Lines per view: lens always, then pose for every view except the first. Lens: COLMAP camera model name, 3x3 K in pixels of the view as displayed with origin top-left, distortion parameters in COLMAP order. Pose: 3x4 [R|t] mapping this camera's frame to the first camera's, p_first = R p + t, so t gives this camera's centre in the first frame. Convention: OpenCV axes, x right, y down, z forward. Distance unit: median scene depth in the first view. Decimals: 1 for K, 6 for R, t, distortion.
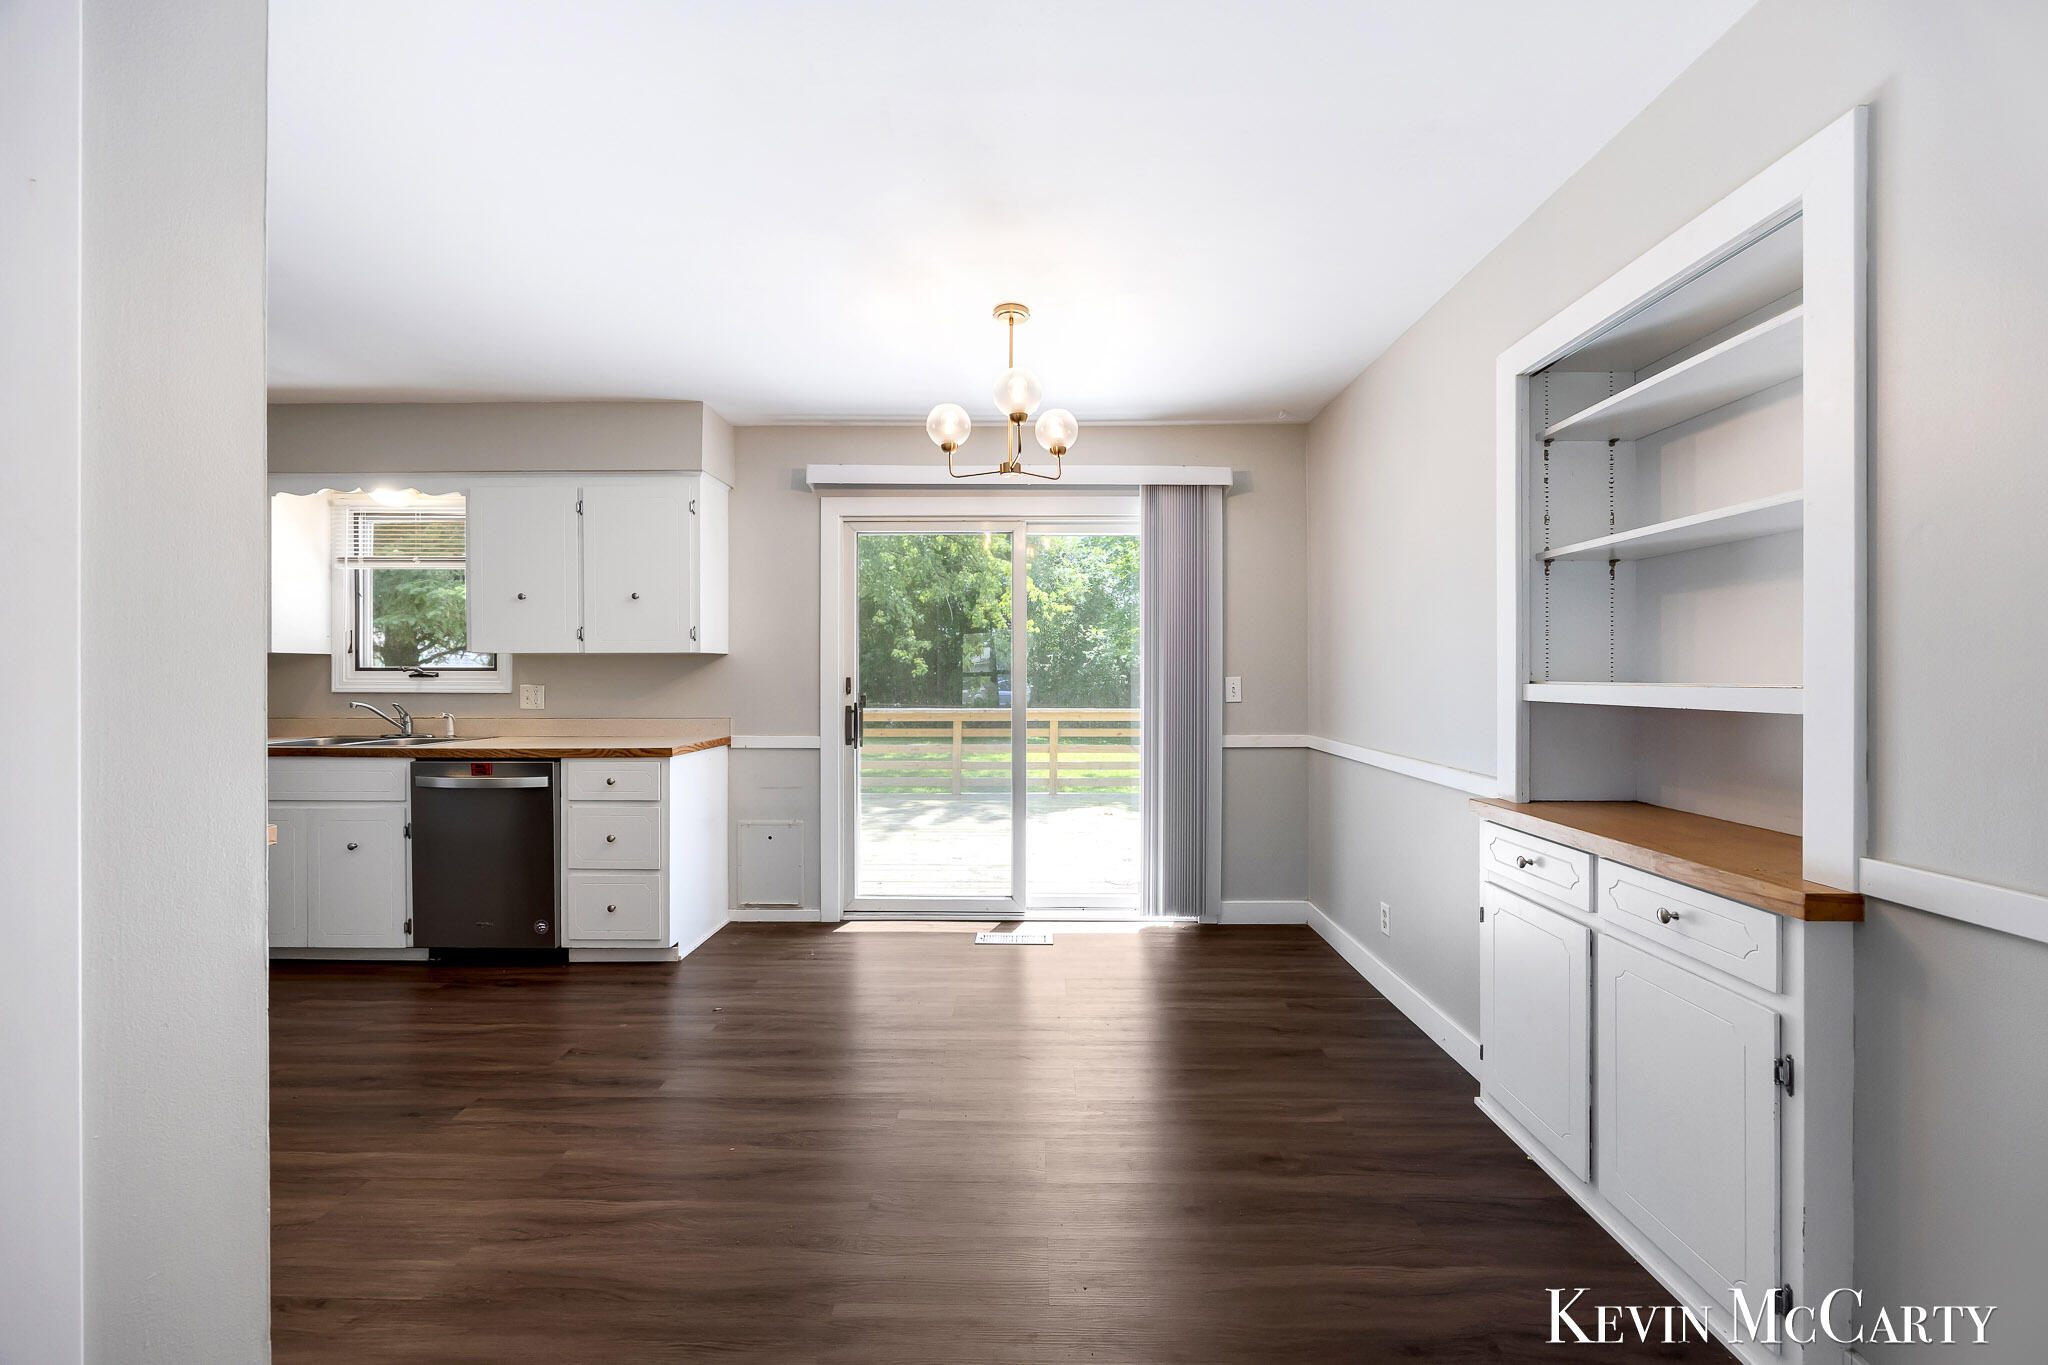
lens RADIAL K [[778.2, 0, 1024.0], [0, 778.2, 682.5], [0, 0, 1]] dist [-0.001775, 0.000004]
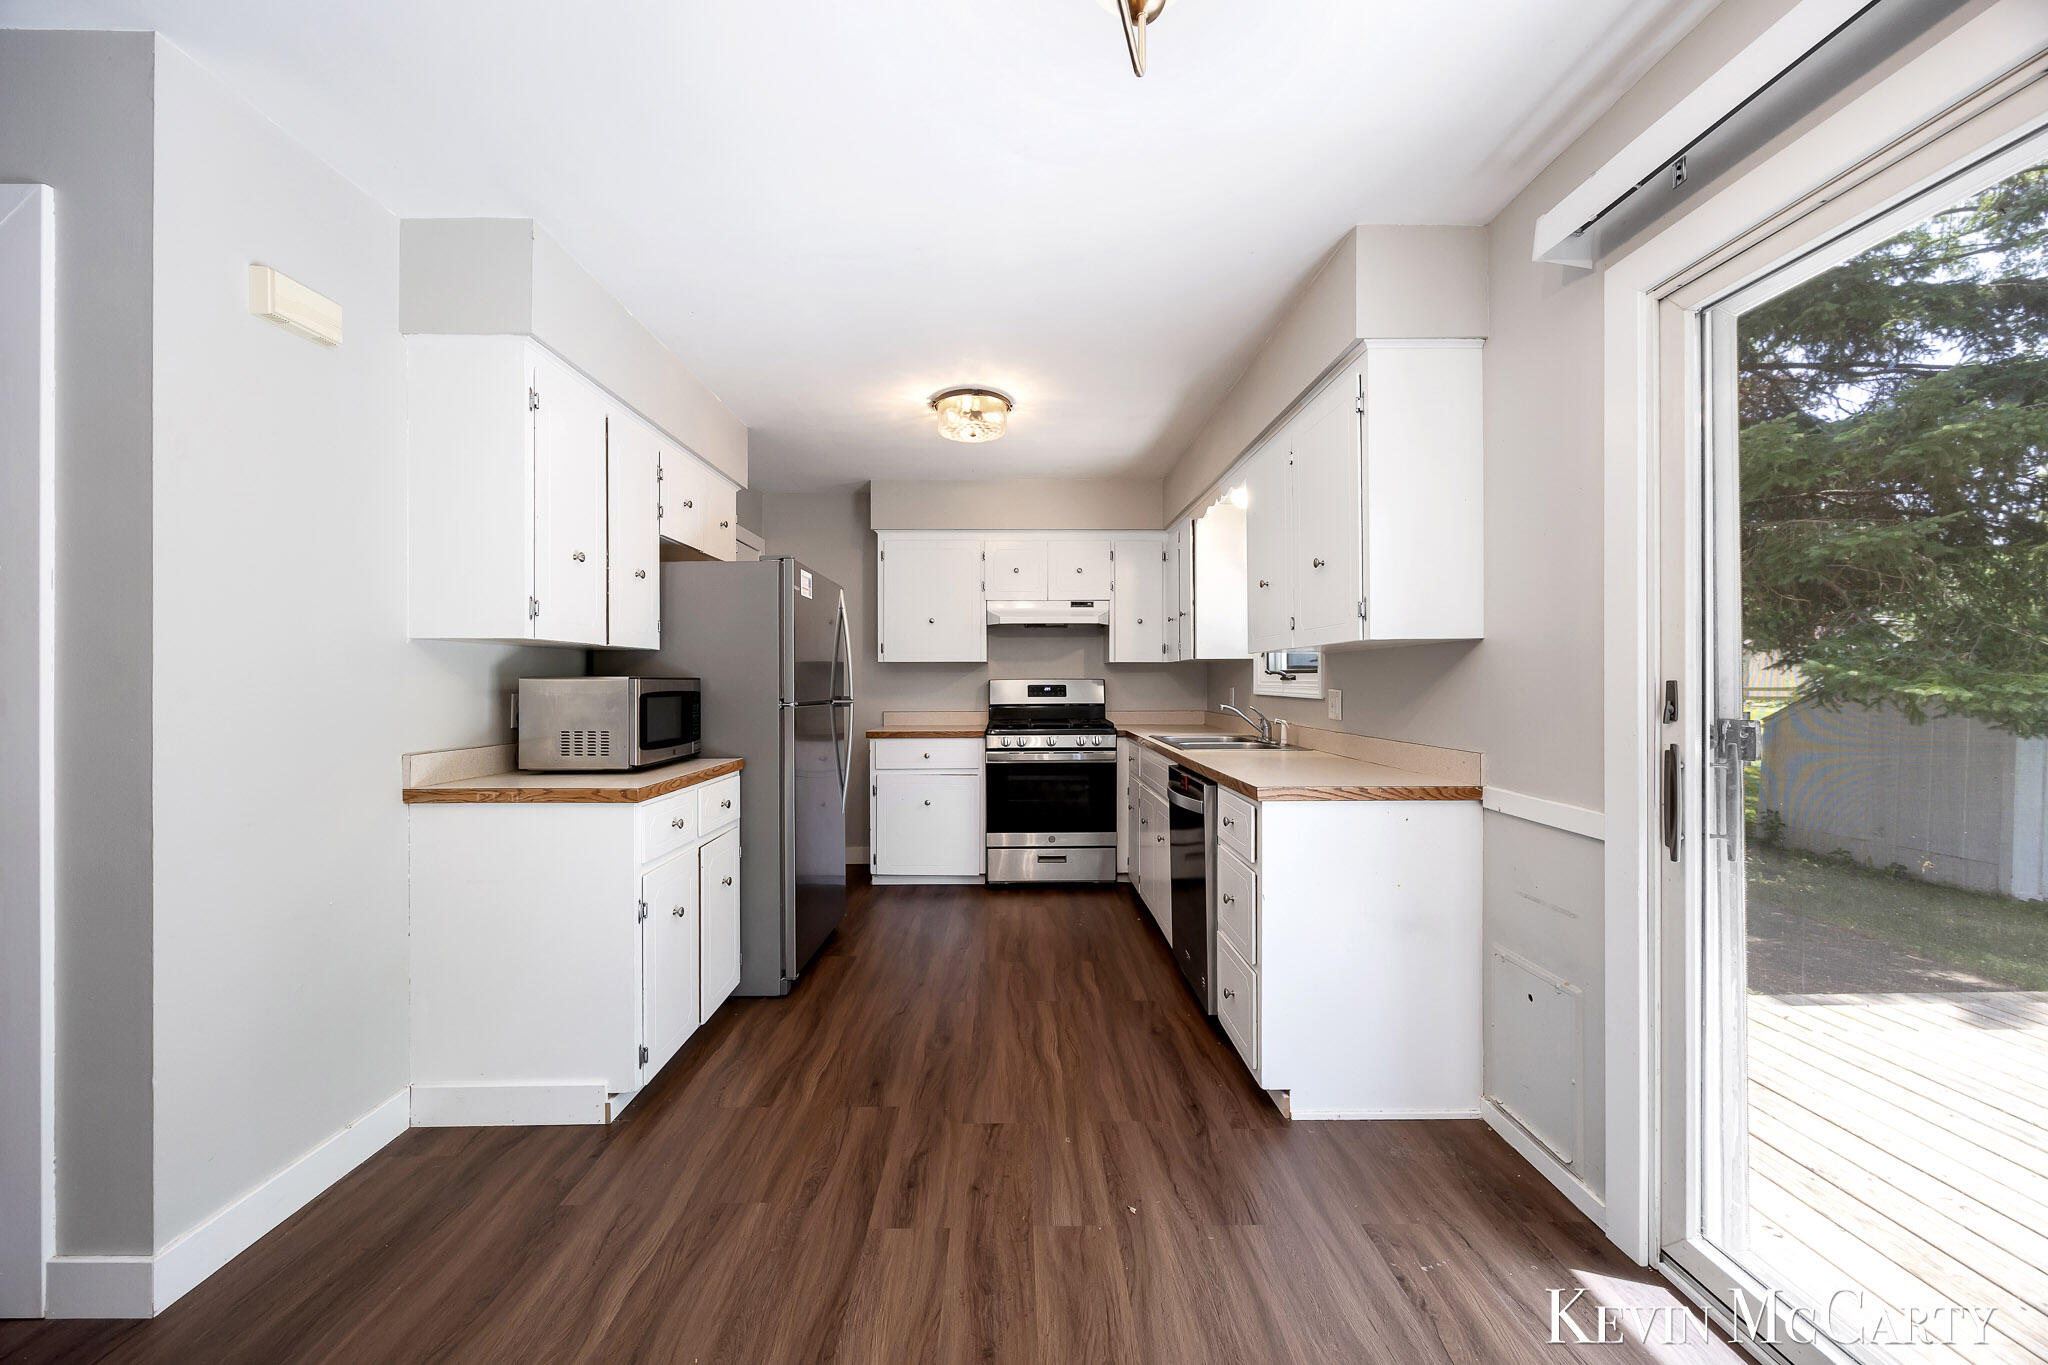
lens RADIAL K [[778.2, 0, 1024.0], [0, 778.2, 682.5], [0, 0, 1]] dist [-0.001775, 0.000004]
pose [[0.034549, 0.002609, -0.999400, 0.176925], [-0.007157, 0.999972, 0.002363, -0.004251], [0.999377, 0.007071, 0.034566, 0.692888]]
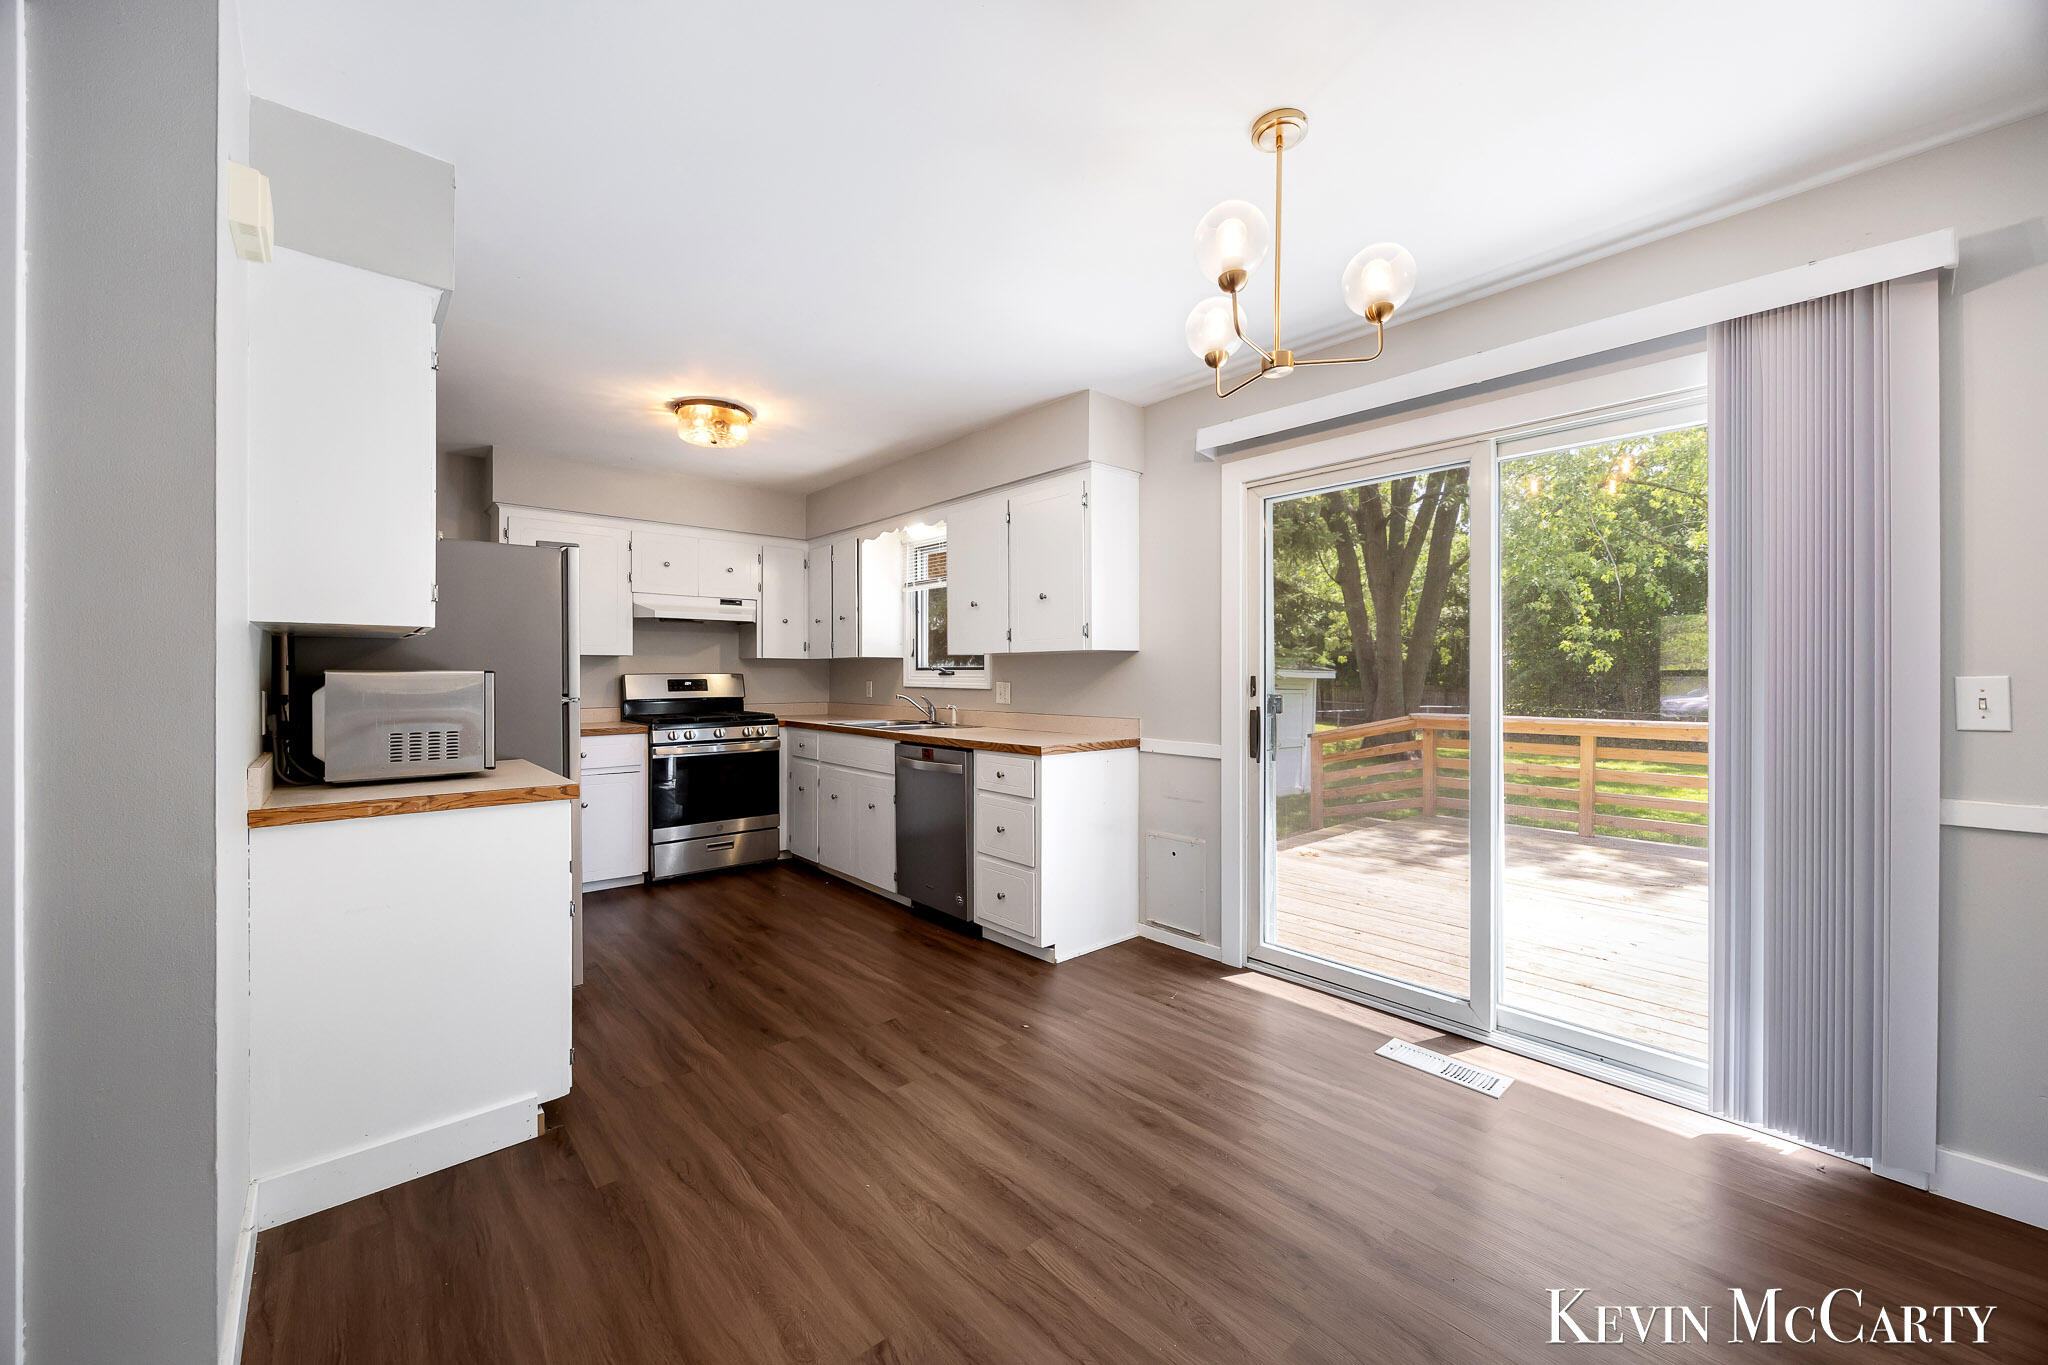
lens RADIAL K [[779.9, 0, 1026.7], [0, 779.9, 677.6], [0, 0, 1]] dist [0.001053, 0.000217]
pose [[0.677115, 0.002982, -0.735872, 0.236069], [-0.006628, 0.999976, -0.002047, -0.001348], [0.735848, 0.006263, 0.677118, 0.278188]]
